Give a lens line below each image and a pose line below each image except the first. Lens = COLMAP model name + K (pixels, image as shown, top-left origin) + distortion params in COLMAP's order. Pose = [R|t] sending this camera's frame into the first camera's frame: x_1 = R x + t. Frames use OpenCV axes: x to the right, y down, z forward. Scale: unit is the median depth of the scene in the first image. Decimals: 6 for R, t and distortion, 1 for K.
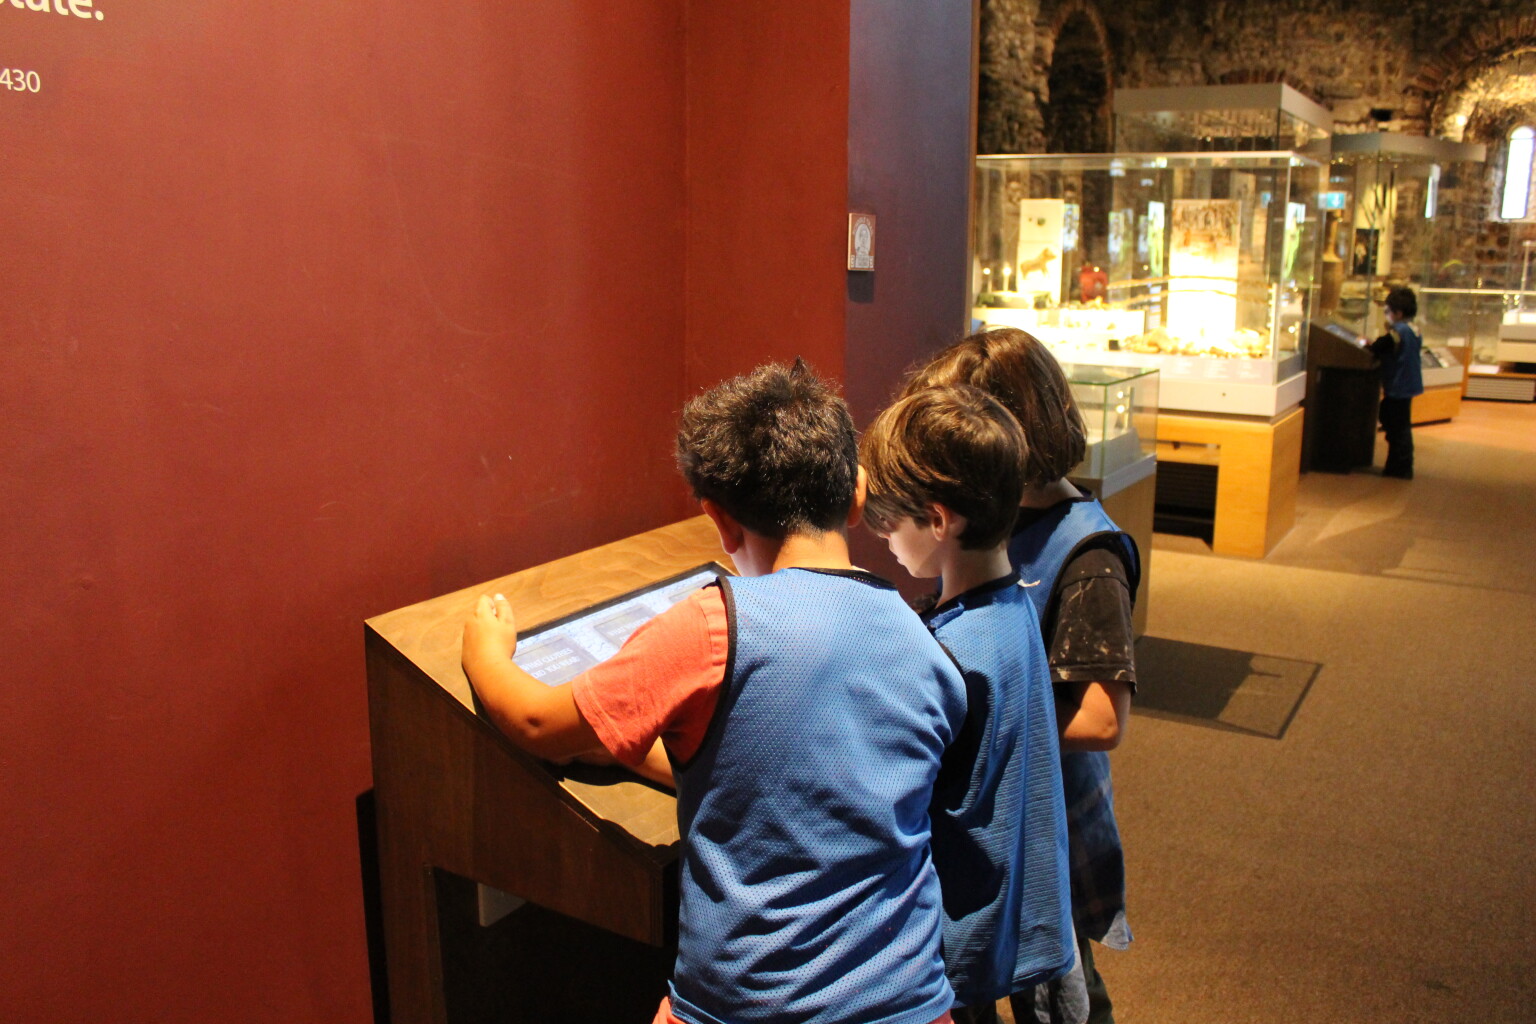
lens RADIAL K [[1410.0, 0, 771.4], [0, 1410.0, 512.2], [0, 0, 1]] dist [0.019954, 0.000000]
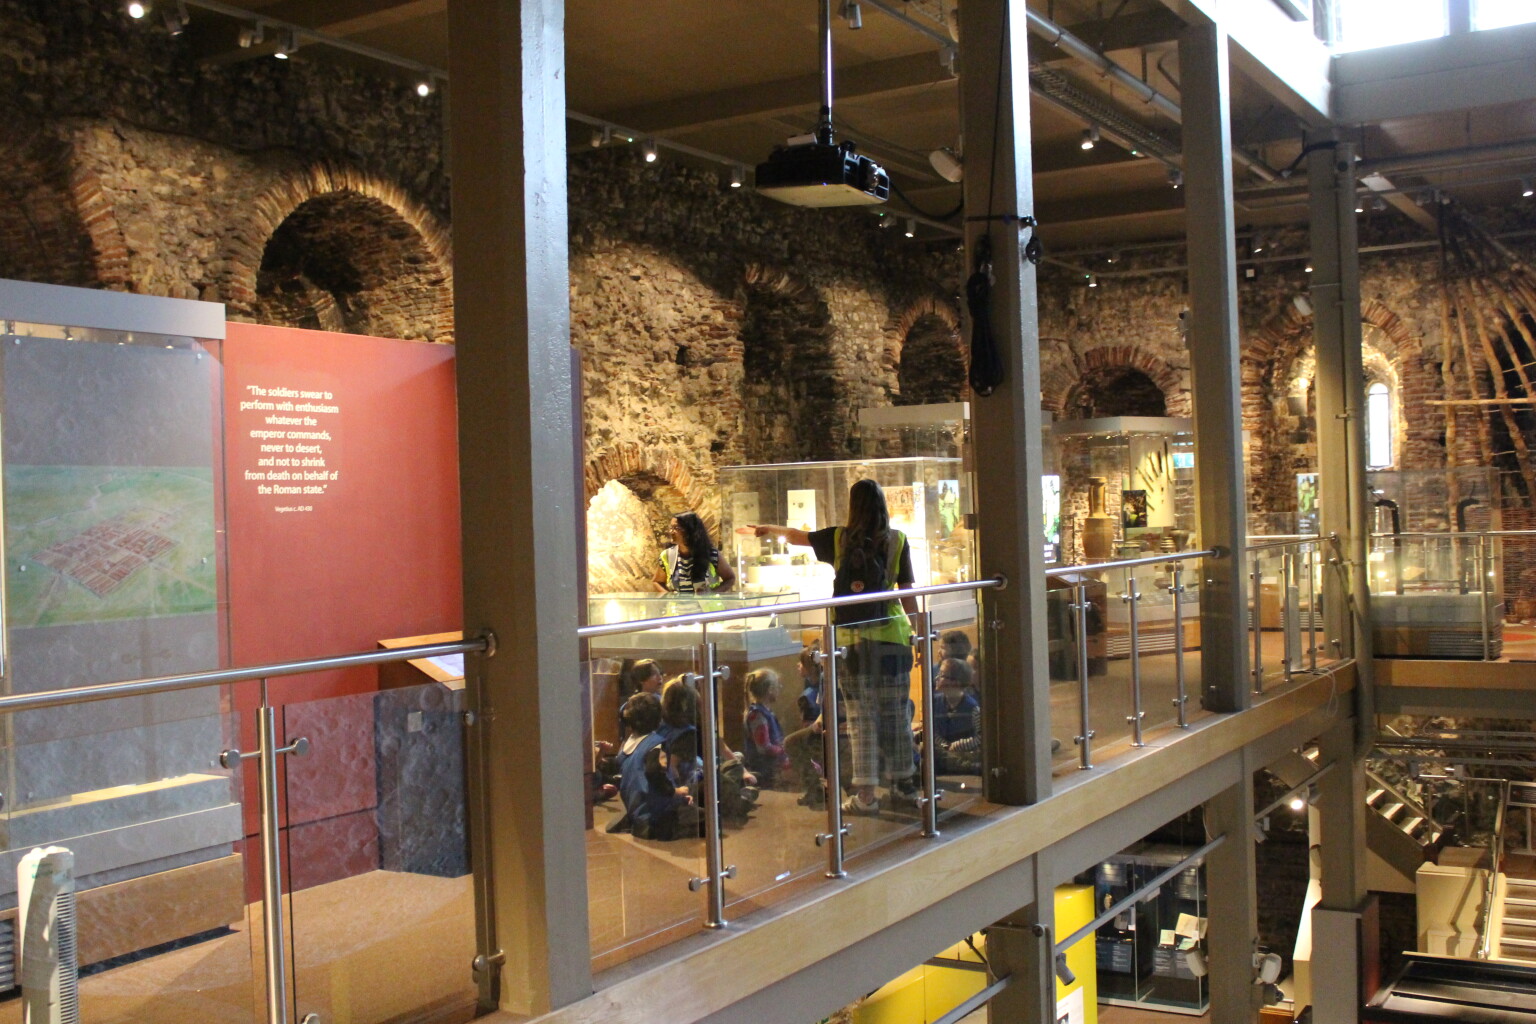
lens RADIAL K [[1671.9, 0, 766.7], [0, 1671.9, 512.9], [0, 0, 1]] dist [0.004162, 0.000000]
pose [[0.998592, -0.051672, 0.012037, 0.055723], [0.053018, 0.980340, -0.190061, 0.050665], [-0.001979, 0.190431, 0.981699, -0.274467]]
